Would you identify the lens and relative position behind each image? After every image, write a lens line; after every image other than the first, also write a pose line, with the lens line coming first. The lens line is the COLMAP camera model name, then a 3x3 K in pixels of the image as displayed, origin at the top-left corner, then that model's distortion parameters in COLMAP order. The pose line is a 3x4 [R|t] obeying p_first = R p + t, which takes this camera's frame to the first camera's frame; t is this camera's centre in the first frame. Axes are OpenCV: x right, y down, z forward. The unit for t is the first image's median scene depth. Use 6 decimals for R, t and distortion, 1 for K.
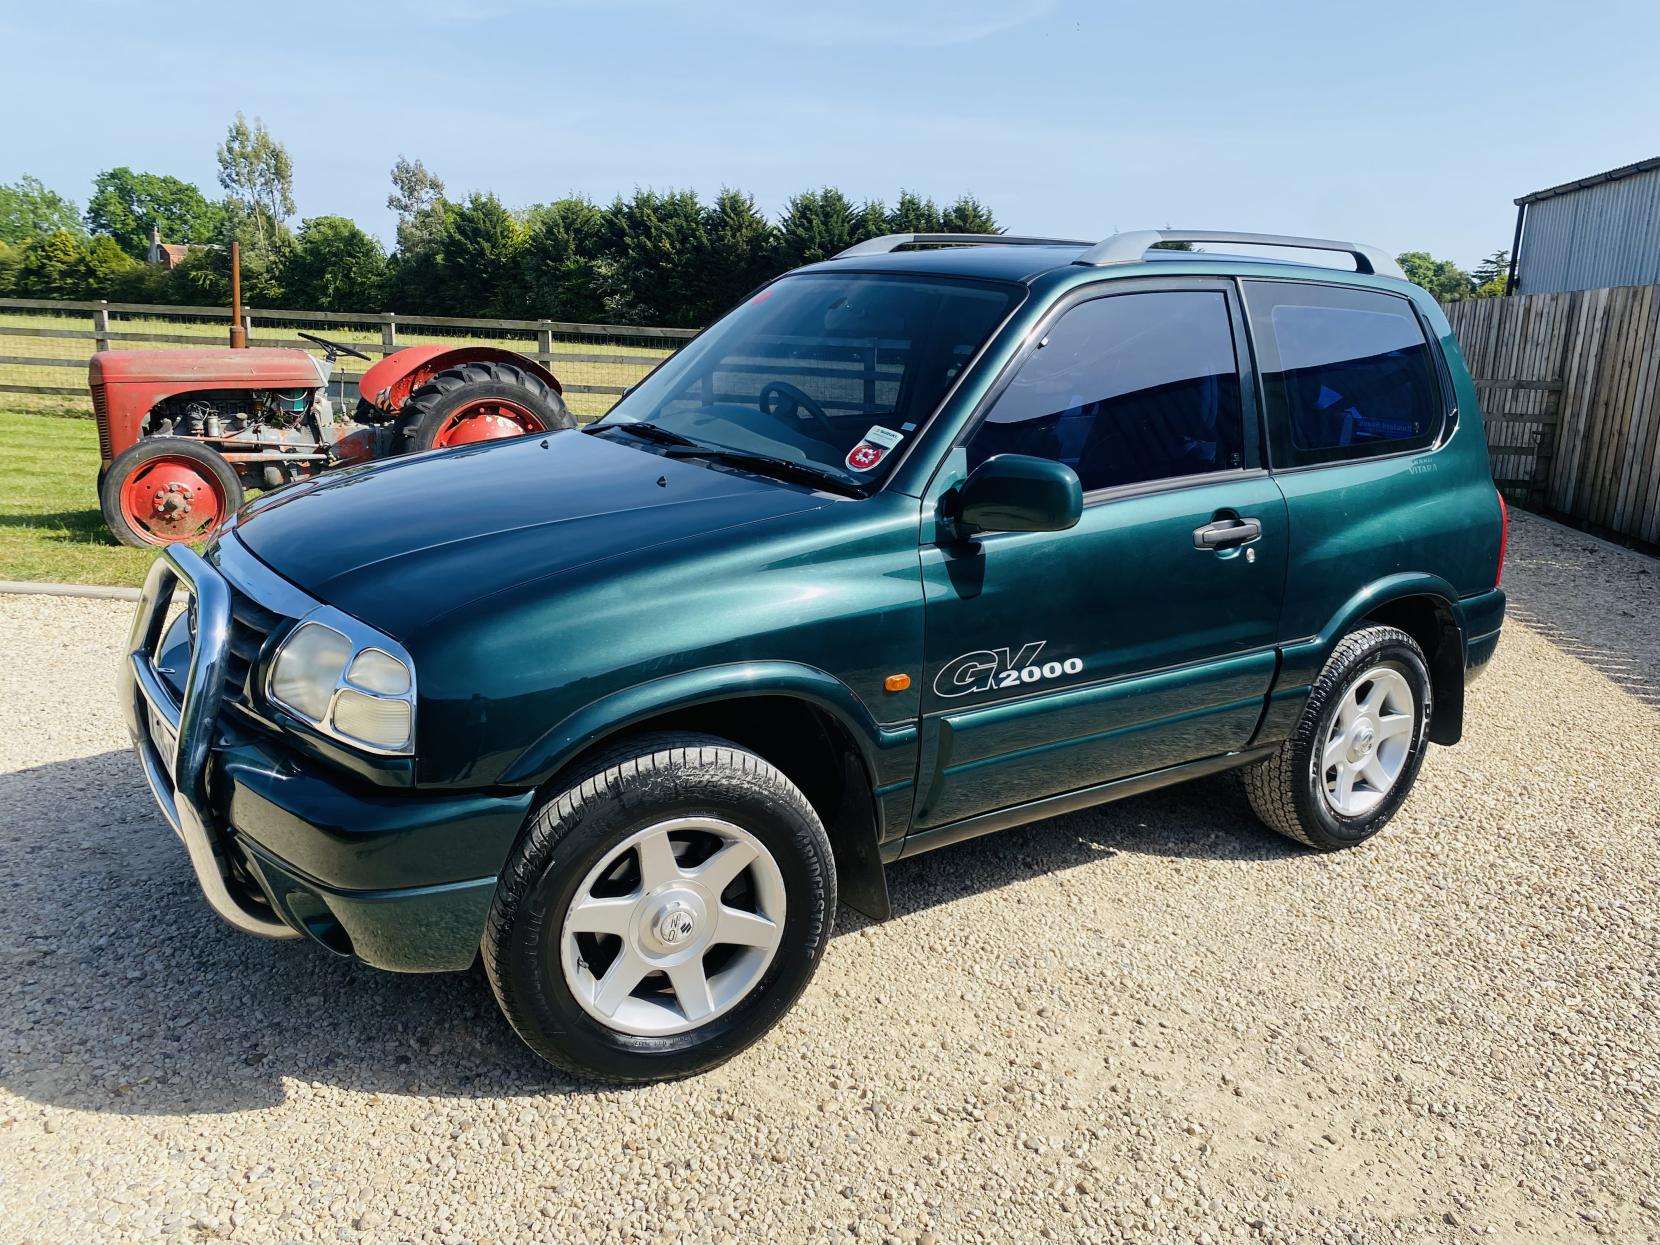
lens RADIAL K [[1256.6, 0, 844.0], [0, 1256.6, 605.8], [0, 0, 1]] dist [0.026004, -0.025606]
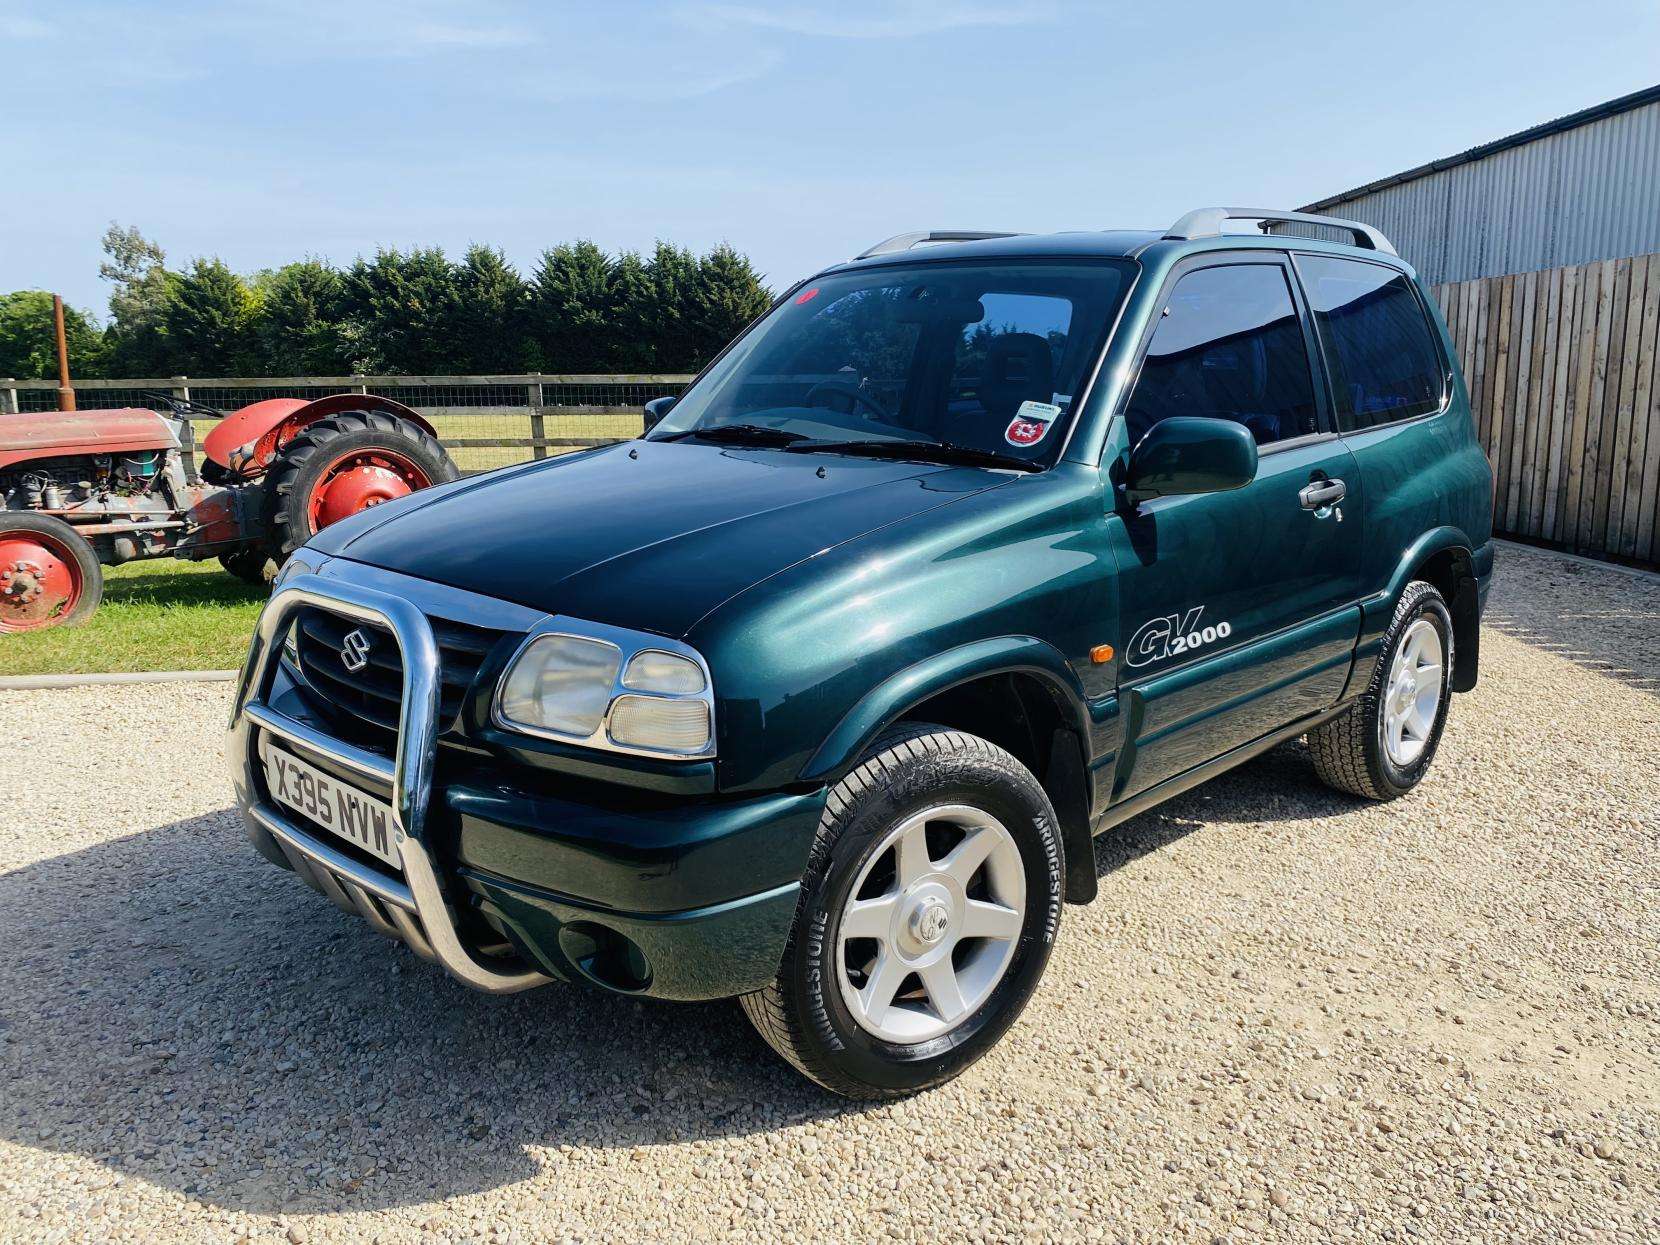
lens RADIAL K [[1256.6, 0, 835.3], [0, 1256.6, 627.1], [0, 0, 1]] dist [0.026004, -0.025606]
pose [[0.982157, -0.086501, 0.166991, -0.294926], [0.089907, 0.995866, -0.012928, 0.031340], [-0.165182, 0.027711, 0.985874, 0.056803]]
